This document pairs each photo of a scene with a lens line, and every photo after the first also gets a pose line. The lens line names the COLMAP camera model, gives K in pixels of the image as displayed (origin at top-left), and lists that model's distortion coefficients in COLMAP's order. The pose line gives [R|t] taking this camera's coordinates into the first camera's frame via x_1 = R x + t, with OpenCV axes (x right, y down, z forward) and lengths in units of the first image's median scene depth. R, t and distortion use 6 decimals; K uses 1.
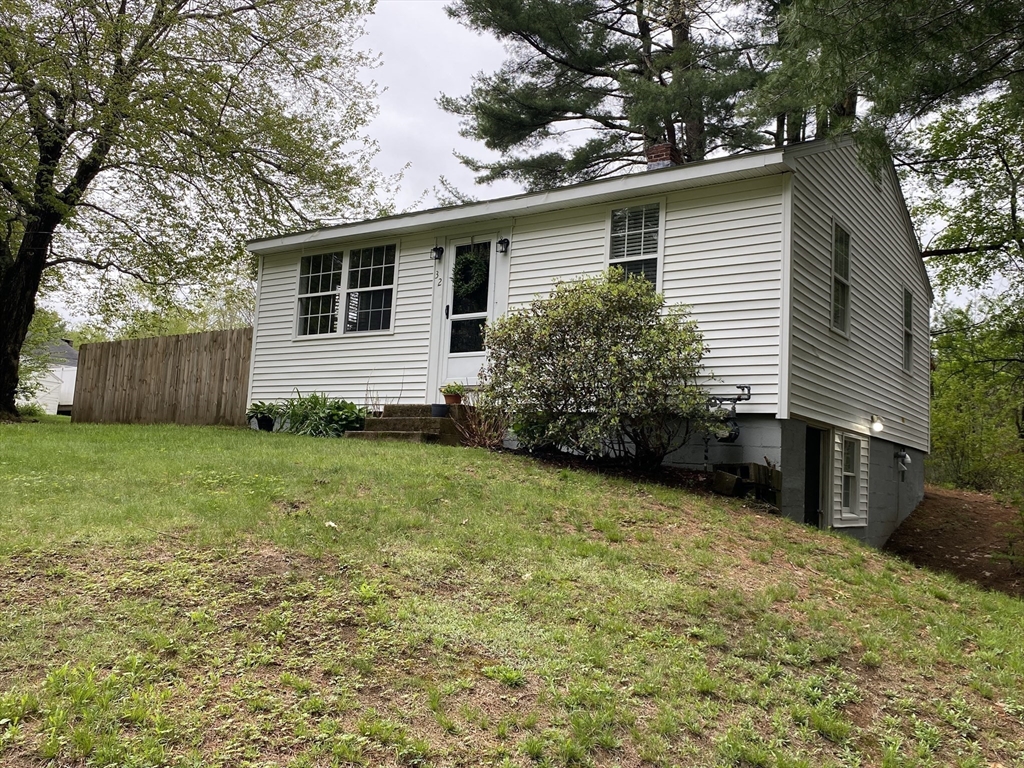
lens RADIAL K [[880.4, 0, 513.7], [0, 880.4, 387.4], [0, 0, 1]] dist [0.131719, 0.000338]
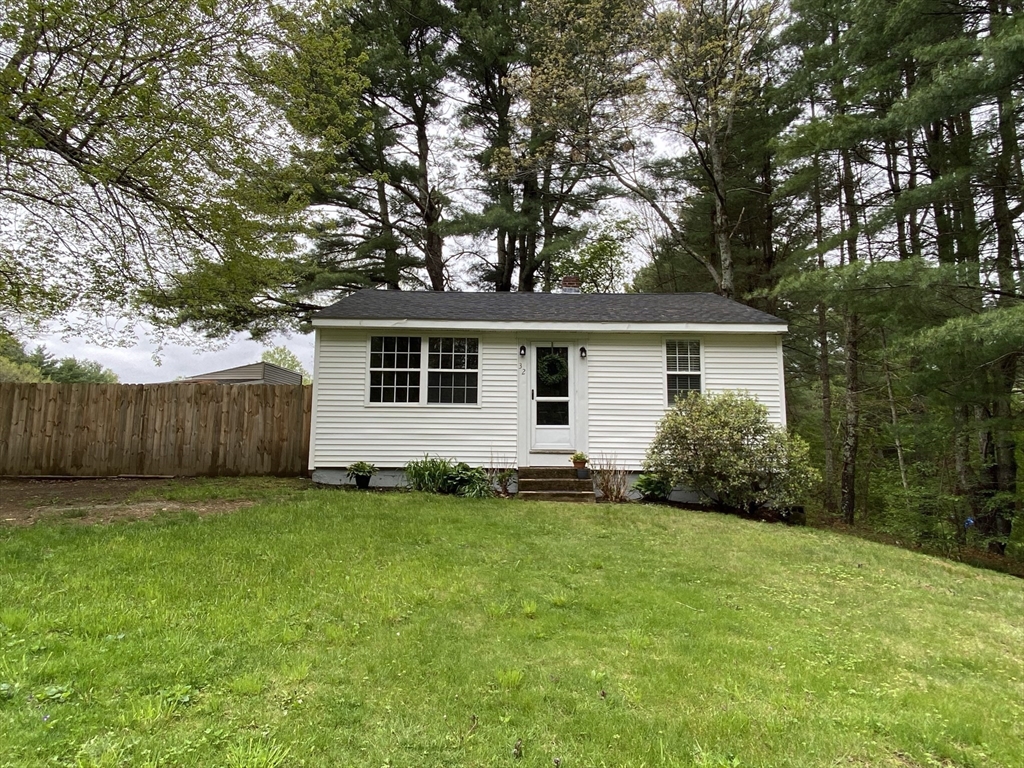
lens RADIAL K [[633.5, 0, 513.4], [0, 633.5, 381.6], [0, 0, 1]] dist [0.085938, -0.098288]
pose [[0.803696, 0.031242, 0.594219, -0.663442], [-0.027104, 0.999506, -0.015891, -0.086659], [-0.594423, -0.003335, 0.804146, 0.221009]]
